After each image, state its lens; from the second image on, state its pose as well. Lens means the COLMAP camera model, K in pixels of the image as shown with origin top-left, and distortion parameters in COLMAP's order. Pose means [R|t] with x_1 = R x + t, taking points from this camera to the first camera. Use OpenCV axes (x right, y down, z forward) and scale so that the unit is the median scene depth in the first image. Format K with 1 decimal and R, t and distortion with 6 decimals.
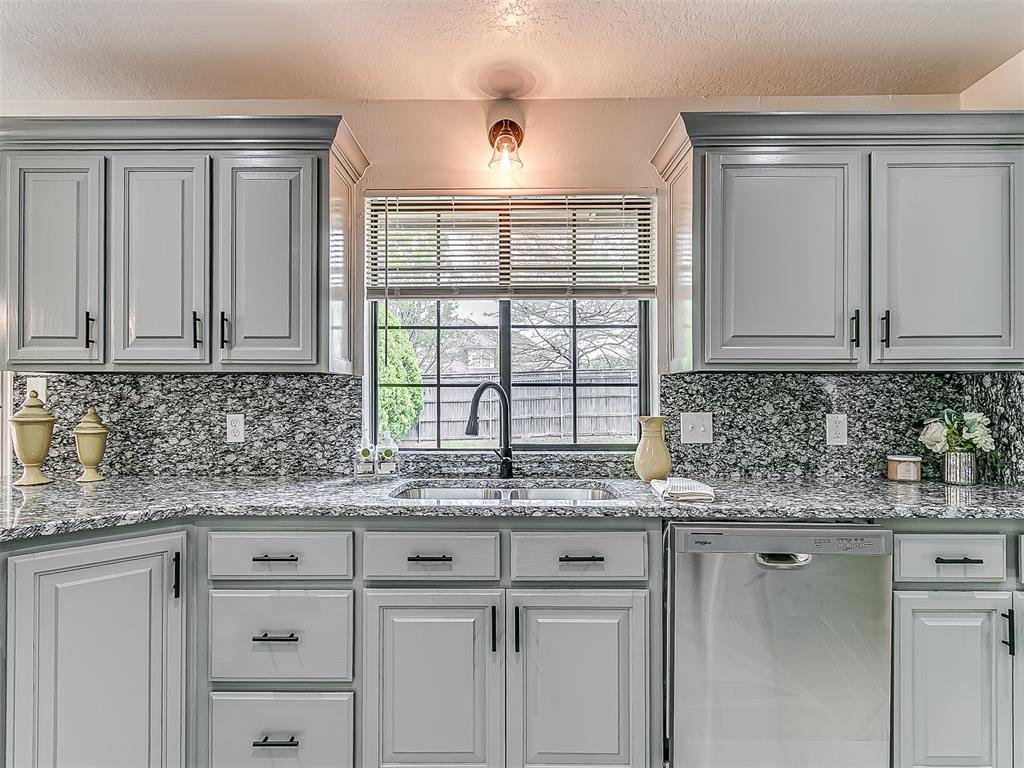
lens RADIAL K [[624.7, 0, 508.9], [0, 624.7, 393.6], [0, 0, 1]] dist [0.003867, 0.001482]
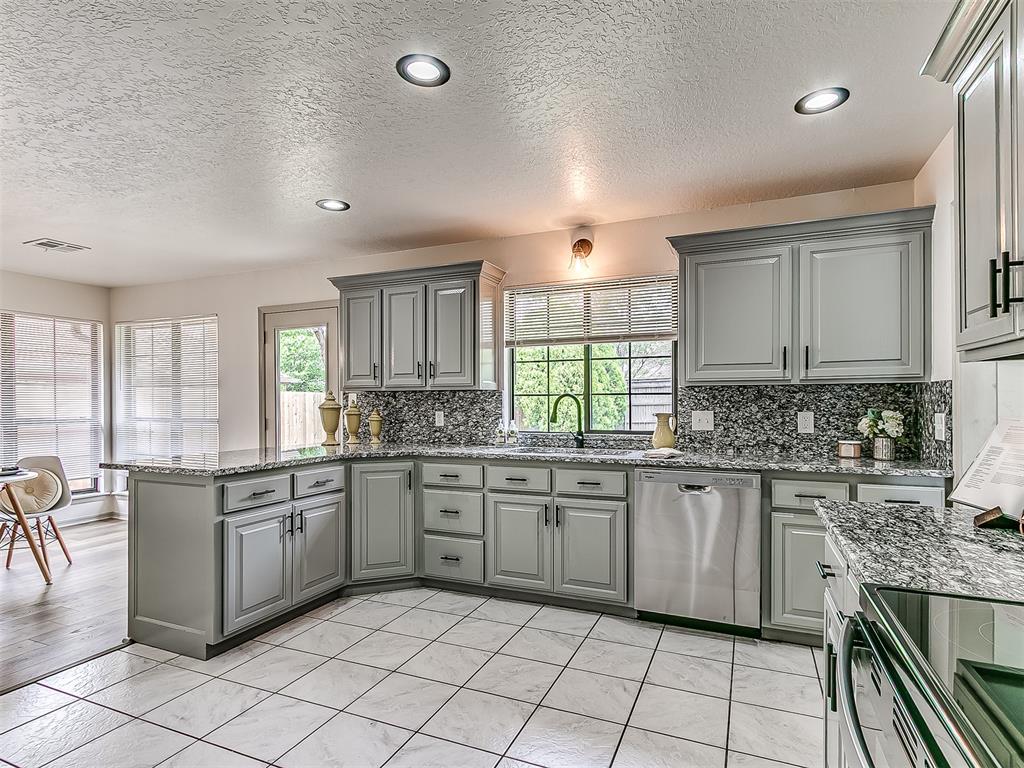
lens RADIAL K [[624.7, 0, 508.9], [0, 624.7, 393.6], [0, 0, 1]] dist [0.003867, 0.001482]
pose [[0.935630, -0.009004, -0.352868, 0.441090], [0.007626, 0.999957, -0.005294, -0.010012], [0.352900, 0.002262, 0.935658, -0.723358]]
